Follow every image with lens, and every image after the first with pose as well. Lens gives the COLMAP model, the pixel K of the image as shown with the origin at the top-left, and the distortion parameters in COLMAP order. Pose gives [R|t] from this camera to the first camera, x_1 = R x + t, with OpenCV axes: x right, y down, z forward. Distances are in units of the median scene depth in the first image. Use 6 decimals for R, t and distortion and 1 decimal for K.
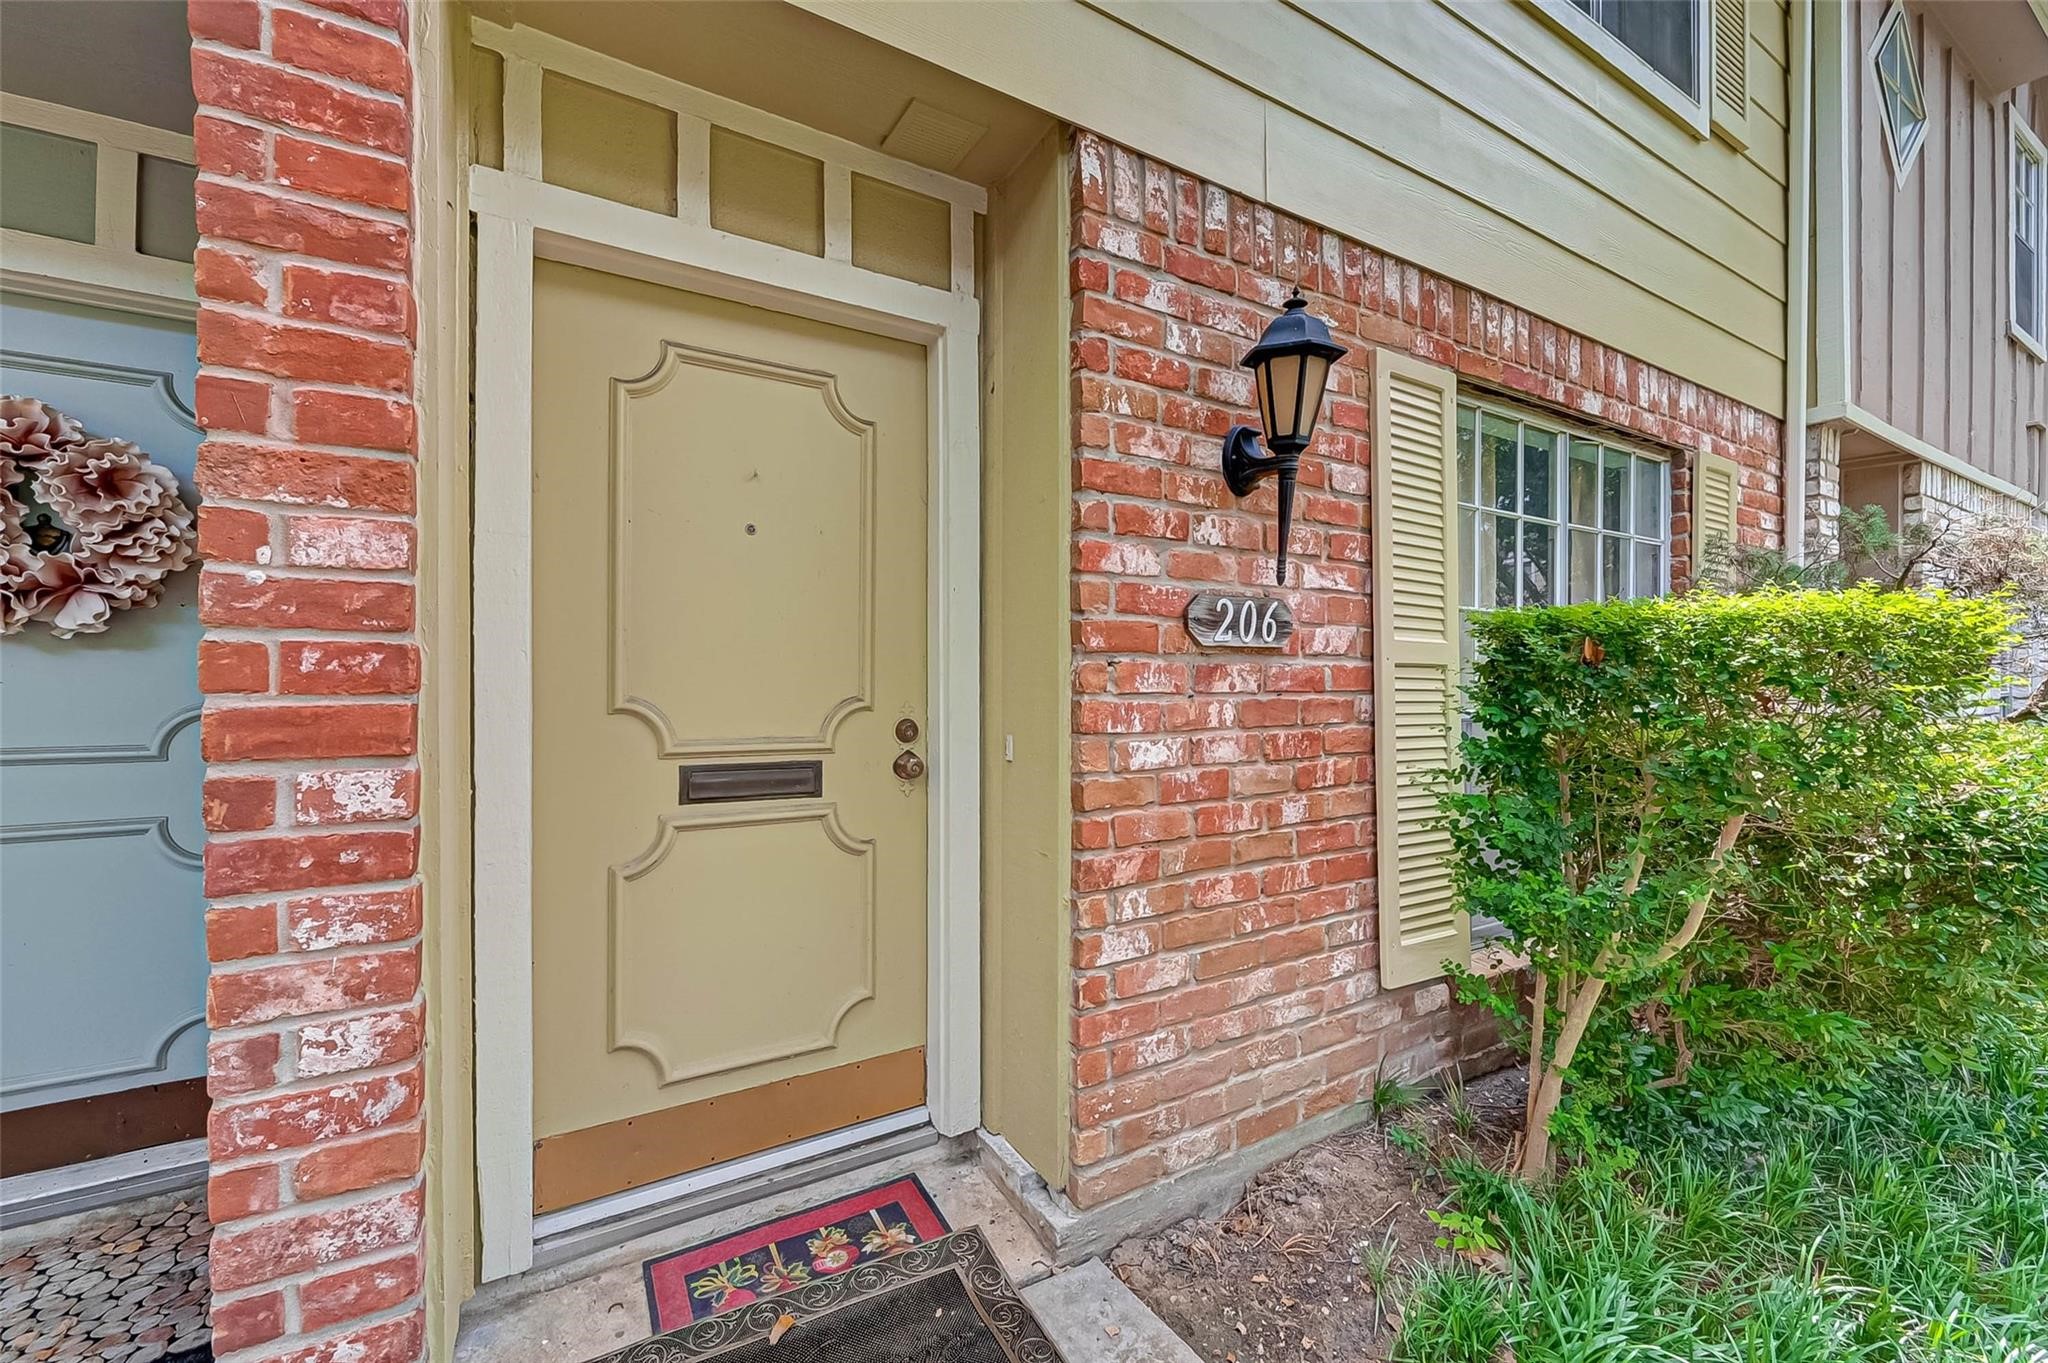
lens RADIAL K [[835.5, 0, 1032.9], [0, 835.5, 682.8], [0, 0, 1]] dist [0.000007, -0.000041]
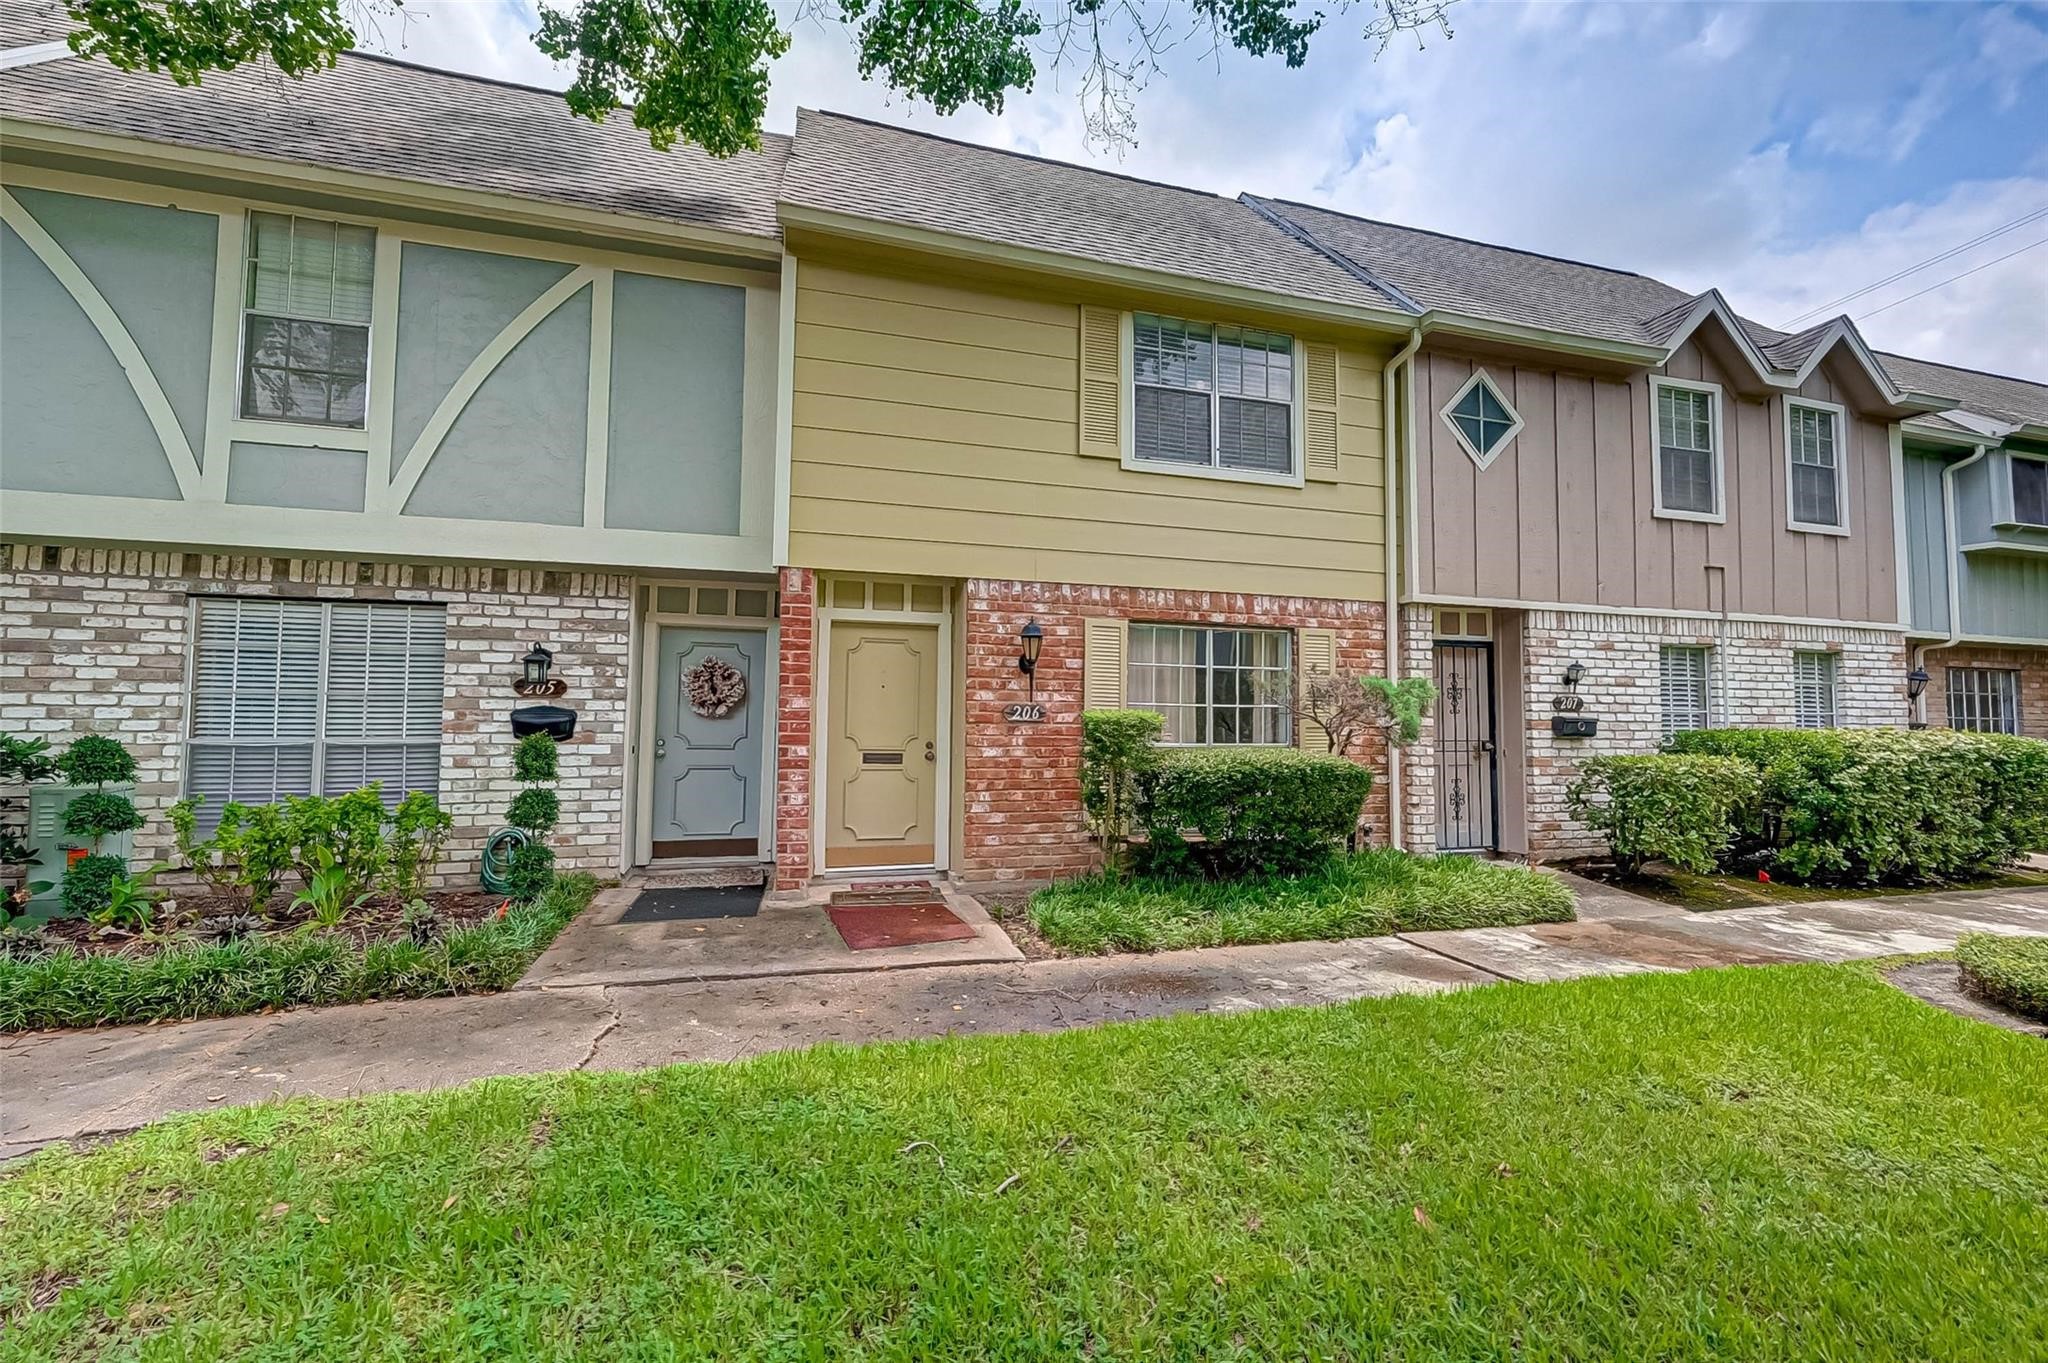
lens RADIAL K [[835.5, 0, 1032.9], [0, 835.5, 682.8], [0, 0, 1]] dist [0.000007, -0.000041]
pose [[0.966794, -0.003588, -0.255532, 1.152631], [-0.009719, 0.998662, -0.050794, -0.026209], [0.255372, 0.051591, 0.965465, -2.204372]]
